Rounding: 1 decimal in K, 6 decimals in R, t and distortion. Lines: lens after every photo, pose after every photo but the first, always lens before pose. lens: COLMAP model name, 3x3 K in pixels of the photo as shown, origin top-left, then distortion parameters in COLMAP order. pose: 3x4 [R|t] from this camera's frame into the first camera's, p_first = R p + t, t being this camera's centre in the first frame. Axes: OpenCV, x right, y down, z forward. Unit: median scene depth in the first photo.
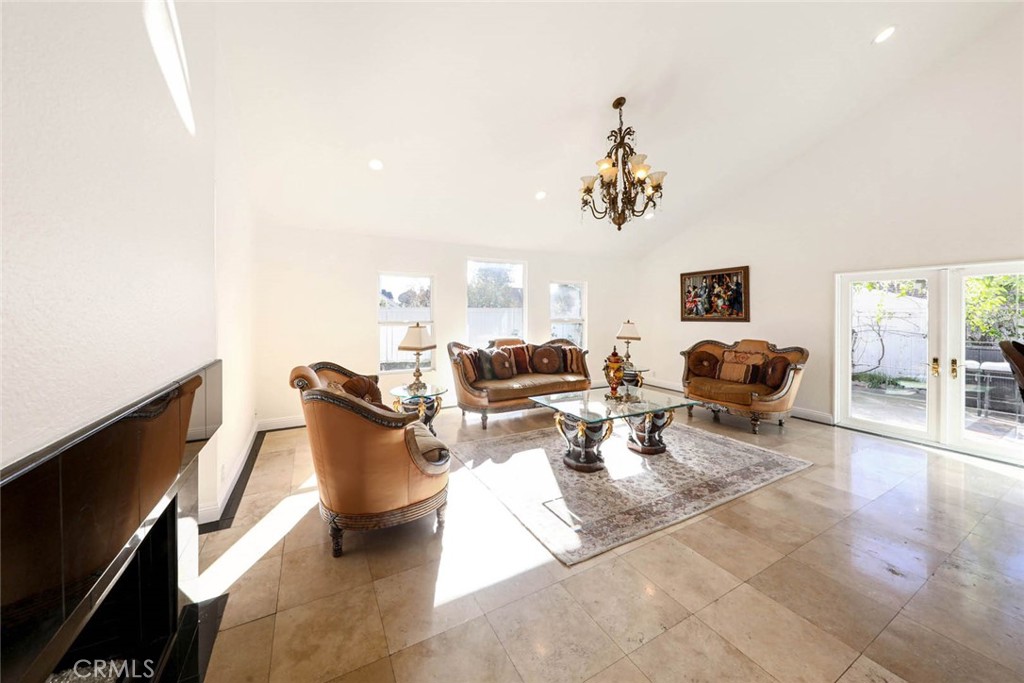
lens RADIAL K [[351.0, 0, 498.3], [0, 351.0, 315.3], [0, 0, 1]] dist [-0.000005, -0.000010]
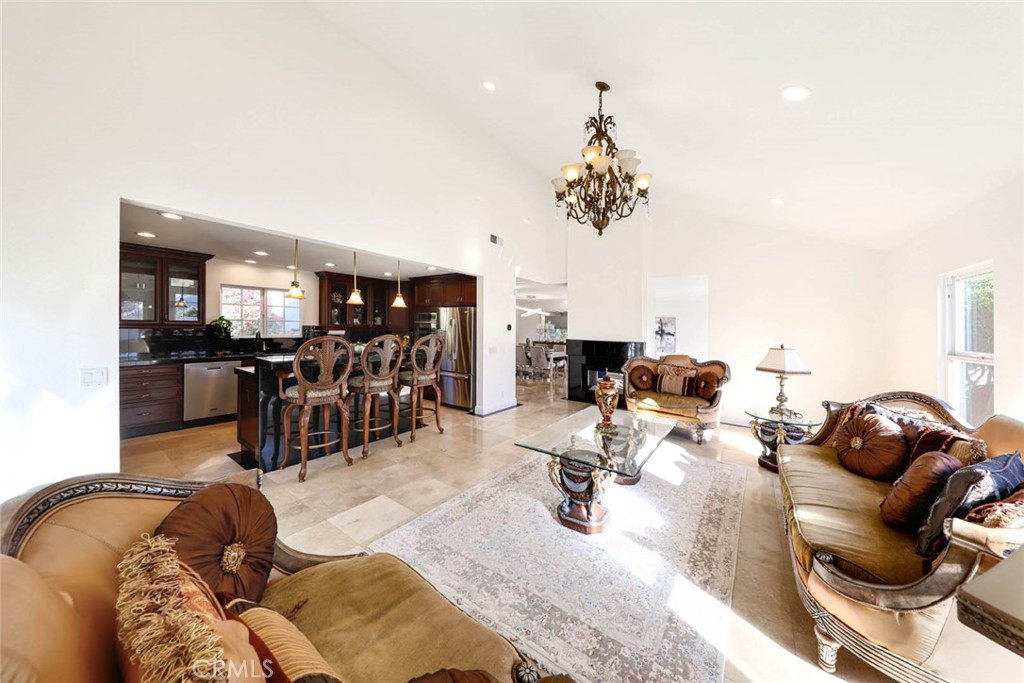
lens RADIAL K [[324.4, 0, 534.2], [0, 324.4, 324.1], [0, 0, 1]] dist [-0.000357, -0.000055]
pose [[-0.877398, -0.026721, -0.479019, 0.559023], [-0.030840, 0.999524, 0.000731, -0.011101], [0.478771, 0.015414, -0.877804, 1.022404]]
